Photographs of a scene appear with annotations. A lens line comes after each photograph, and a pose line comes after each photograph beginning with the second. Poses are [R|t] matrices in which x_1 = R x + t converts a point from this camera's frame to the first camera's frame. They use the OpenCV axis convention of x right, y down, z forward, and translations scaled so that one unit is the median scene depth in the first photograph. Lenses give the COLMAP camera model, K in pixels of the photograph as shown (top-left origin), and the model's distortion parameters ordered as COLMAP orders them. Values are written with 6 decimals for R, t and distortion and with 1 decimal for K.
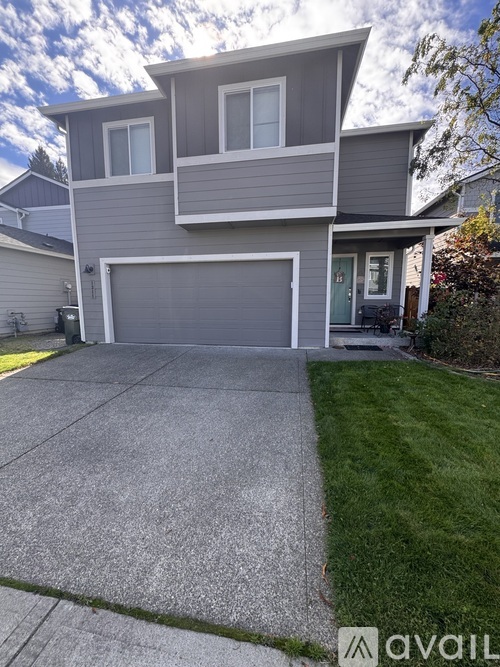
lens RADIAL K [[266.5, 0, 247.6], [0, 266.5, 331.2], [0, 0, 1]] dist [-0.003018, 0.000731]
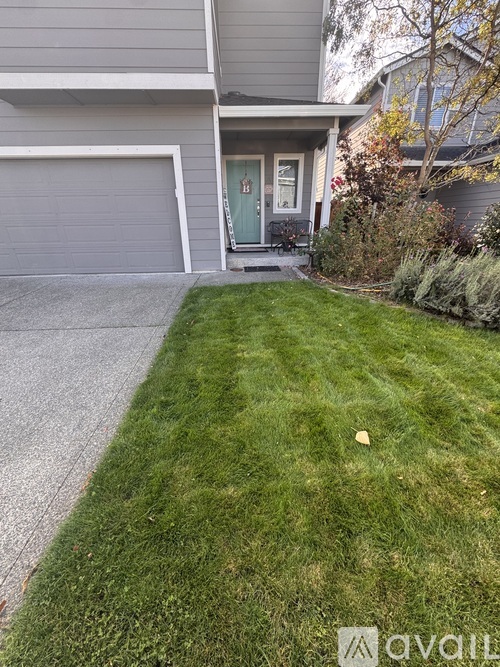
lens RADIAL K [[266.5, 0, 250.0], [0, 266.5, 331.2], [0, 0, 1]] dist [-0.003018, 0.000731]
pose [[0.977684, -0.089621, 0.190007, 0.229662], [0.034959, 0.961235, 0.273506, 0.018767], [-0.207153, -0.260760, 0.942917, 0.099293]]
